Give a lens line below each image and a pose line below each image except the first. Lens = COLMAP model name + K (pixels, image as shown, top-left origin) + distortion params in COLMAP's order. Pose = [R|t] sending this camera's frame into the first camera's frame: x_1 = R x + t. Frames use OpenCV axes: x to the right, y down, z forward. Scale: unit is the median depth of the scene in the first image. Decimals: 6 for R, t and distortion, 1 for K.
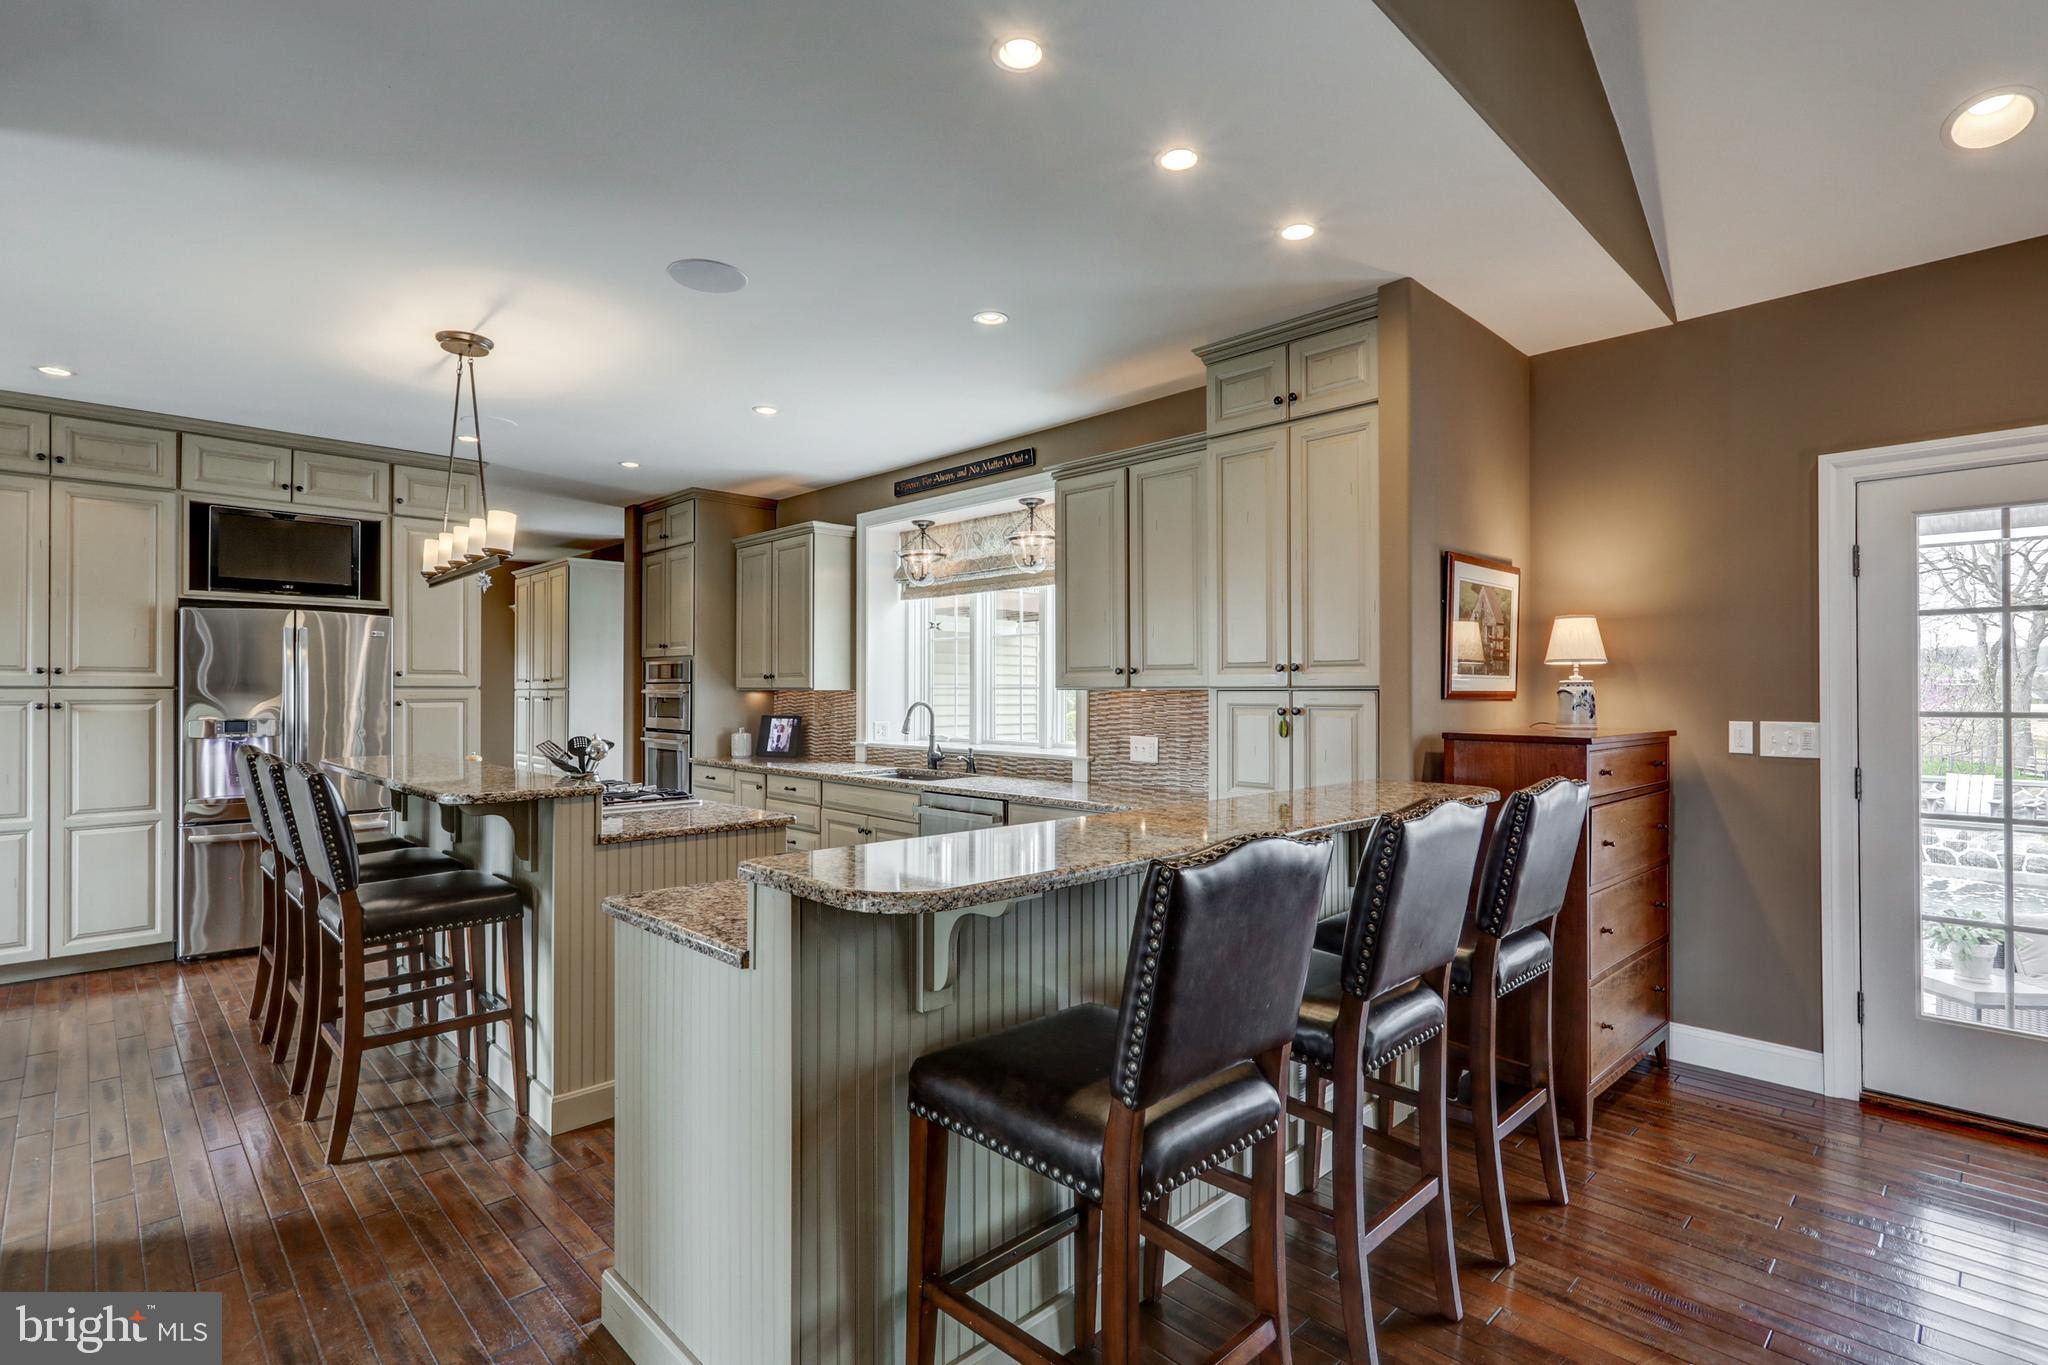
lens RADIAL K [[972.9, 0, 1020.6], [0, 972.9, 679.6], [0, 0, 1]] dist [-0.007709, 0.003893]
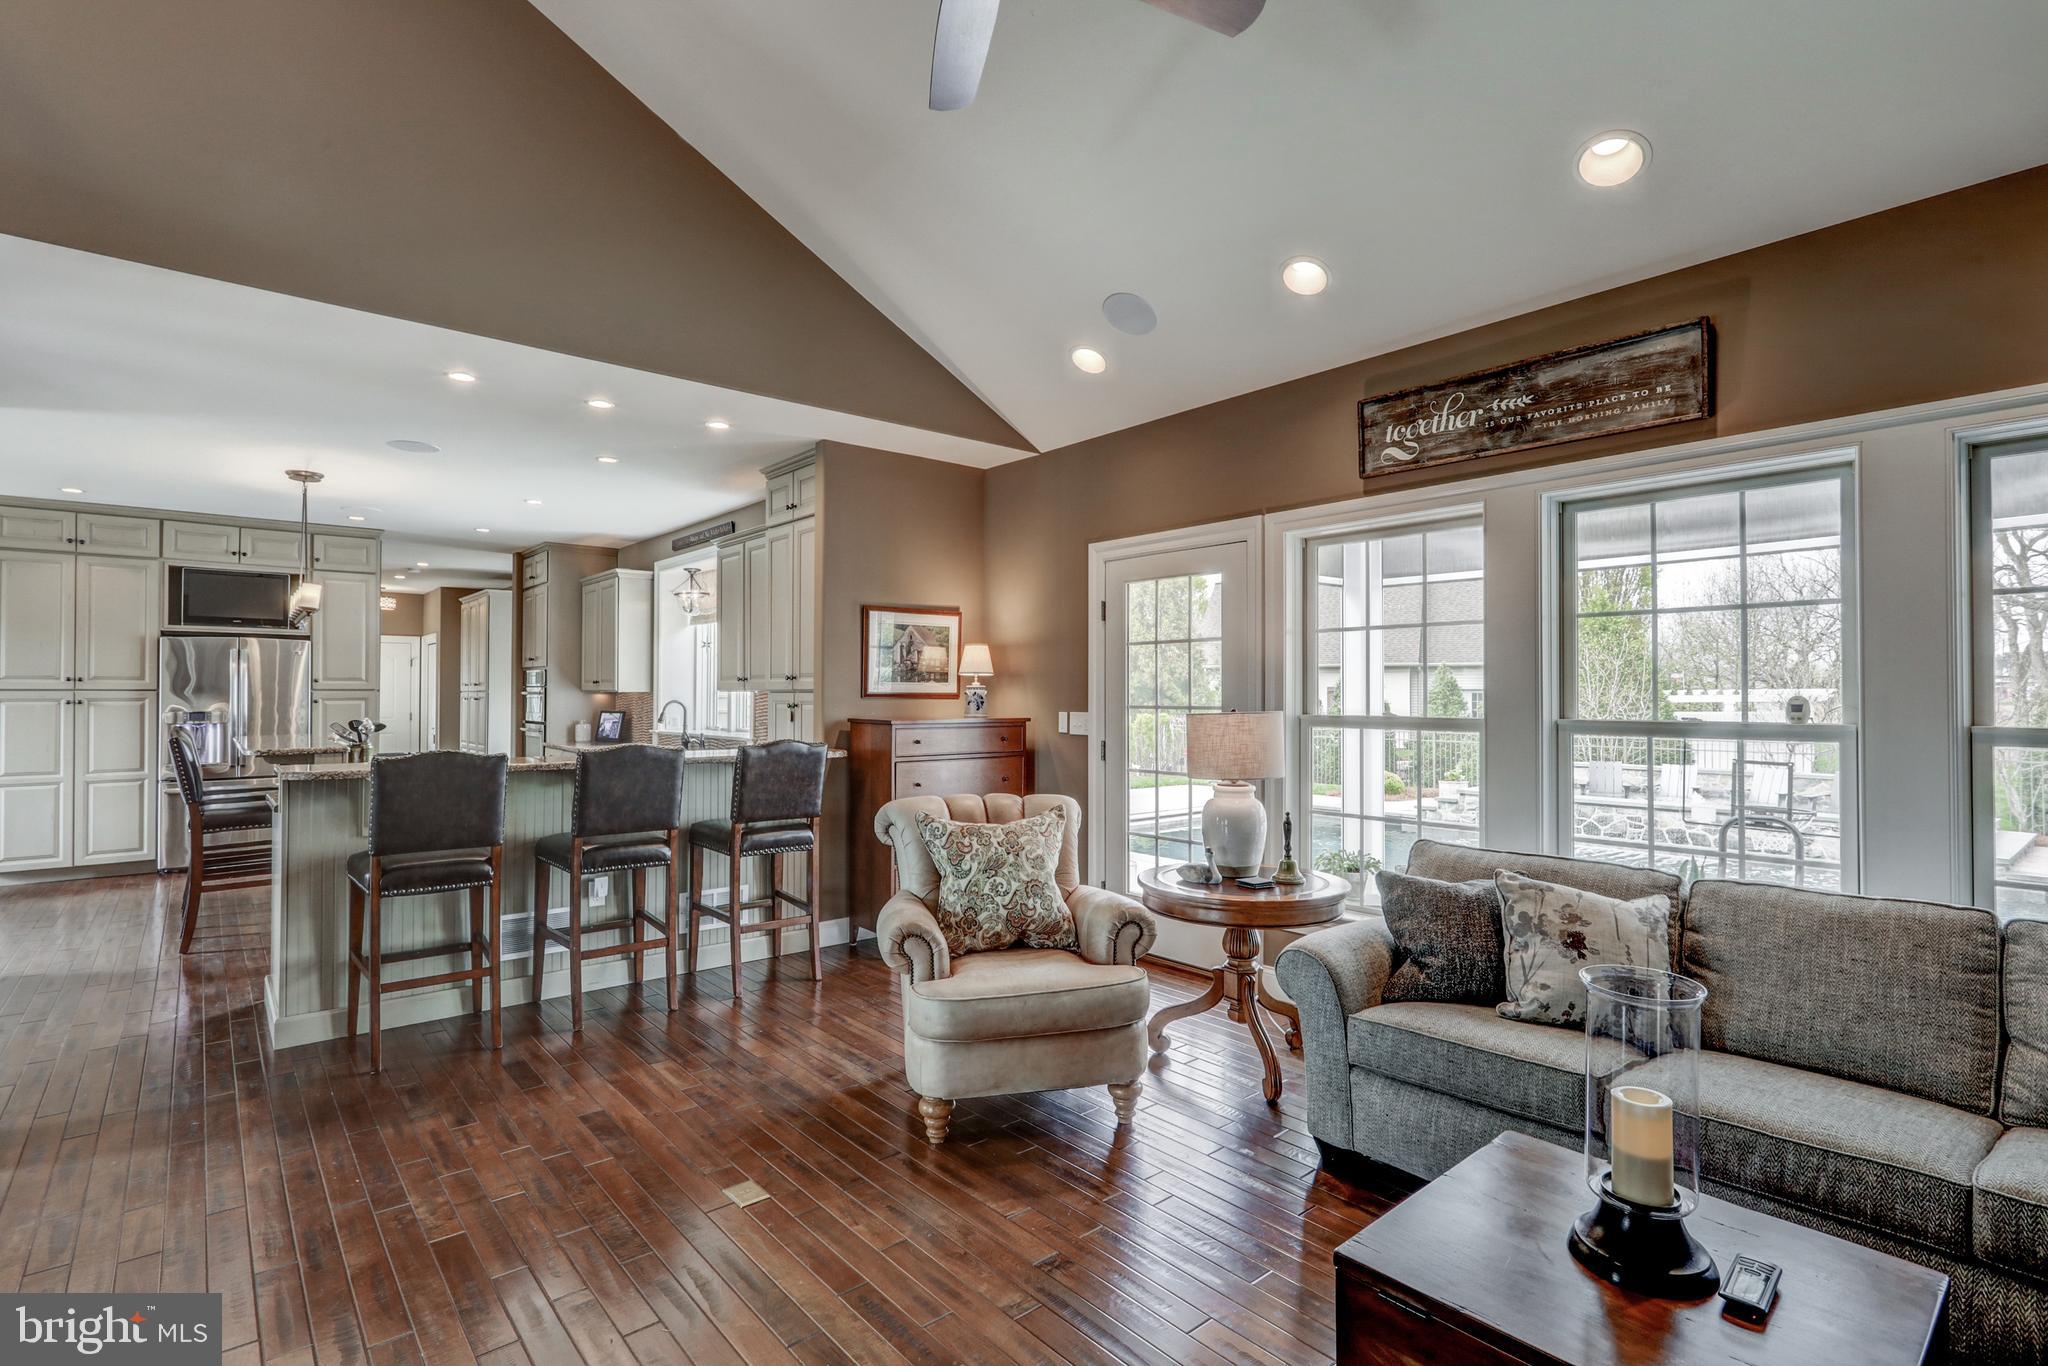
lens RADIAL K [[972.9, 0, 1022.8], [0, 972.9, 675.6], [0, 0, 1]] dist [-0.007709, 0.003893]
pose [[0.997824, -0.001094, -0.065930, 0.548380], [0.000684, 0.999980, -0.006239, -0.004219], [0.065936, 0.006181, 0.997805, -0.396569]]
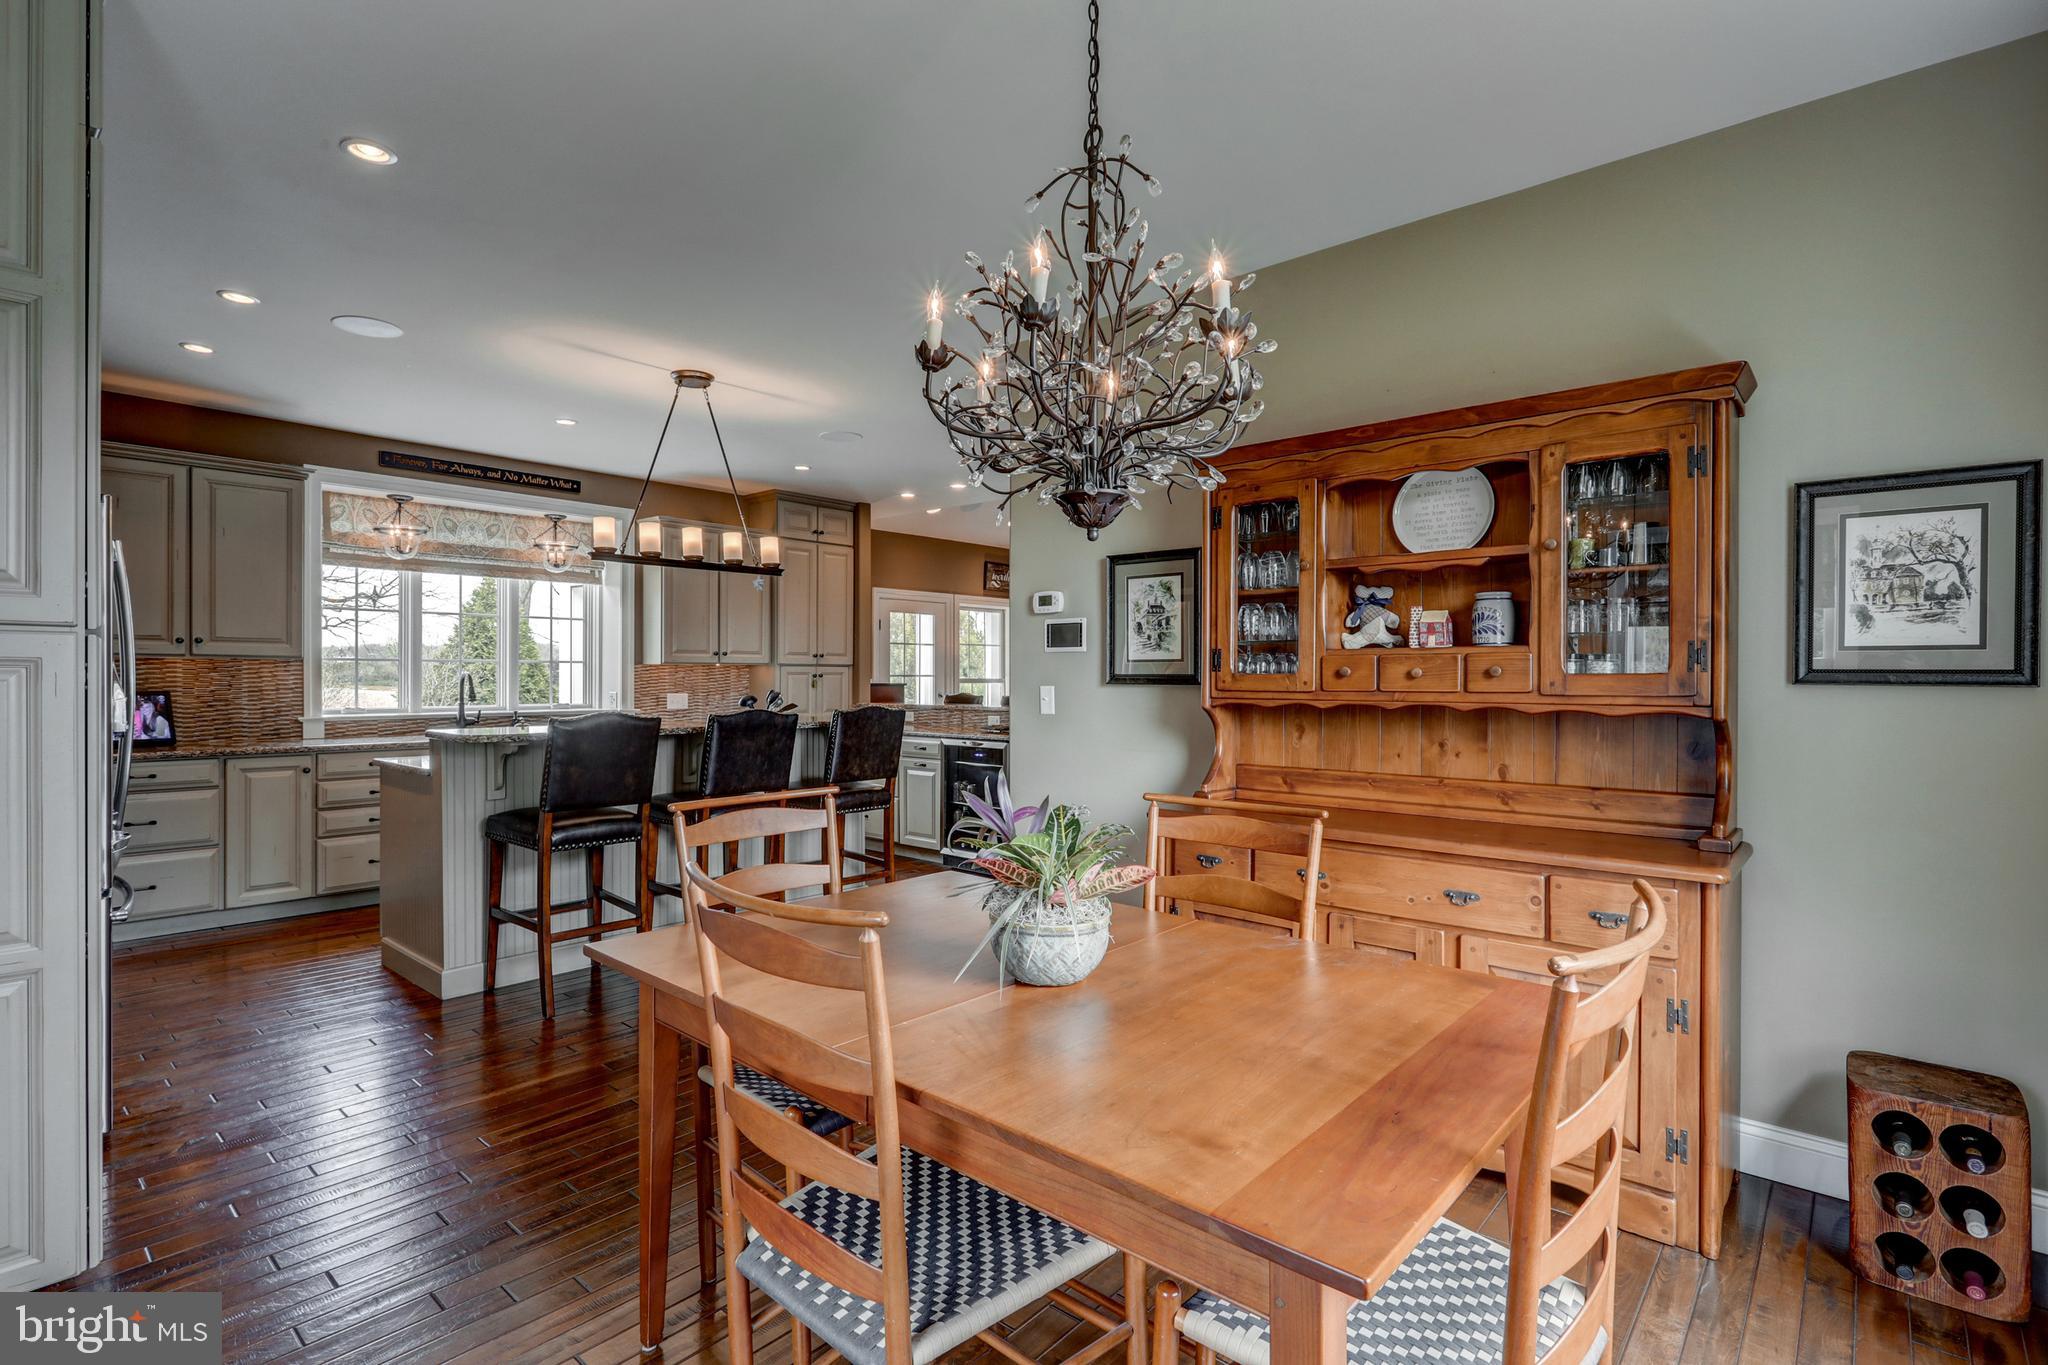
lens RADIAL K [[972.9, 0, 1021.7], [0, 972.9, 678.5], [0, 0, 1]] dist [-0.007709, 0.003893]
pose [[-0.074563, -0.003837, 0.997209, -1.407118], [-0.016031, 0.999868, 0.002648, 0.018835], [-0.997087, -0.015789, -0.074614, 0.513808]]
